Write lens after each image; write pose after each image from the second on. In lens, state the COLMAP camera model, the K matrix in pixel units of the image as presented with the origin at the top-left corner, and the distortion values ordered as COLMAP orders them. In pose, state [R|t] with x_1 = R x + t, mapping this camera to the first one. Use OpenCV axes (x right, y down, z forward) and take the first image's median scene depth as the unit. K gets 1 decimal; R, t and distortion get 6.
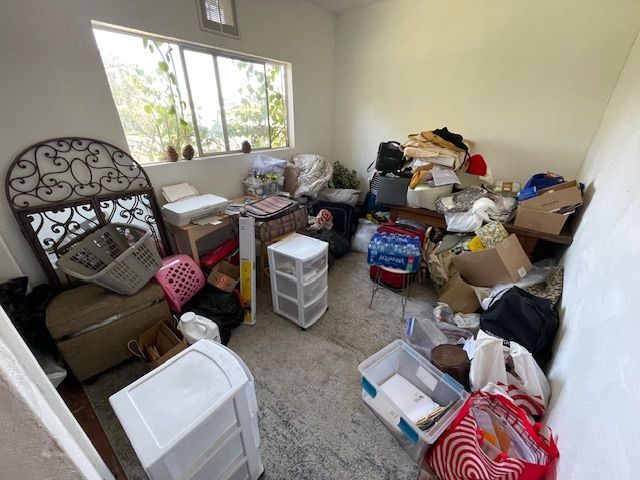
lens RADIAL K [[259.4, 0, 324.9], [0, 259.4, 238.4], [0, 0, 1]] dist [0.000610, -0.001346]
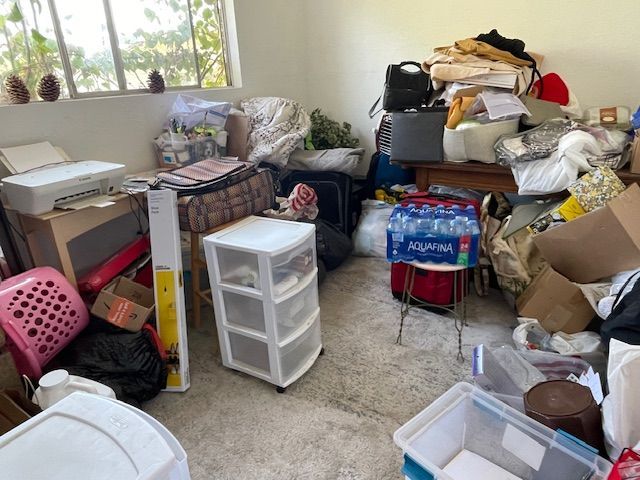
lens RADIAL K [[427.1, 0, 324.8], [0, 427.1, 245.0], [0, 0, 1]] dist [0.001735, -0.002492]
pose [[0.995424, -0.075920, 0.058031, -0.020007], [0.080107, 0.994065, -0.073602, 0.118260], [-0.052099, 0.077914, 0.995598, 0.090984]]
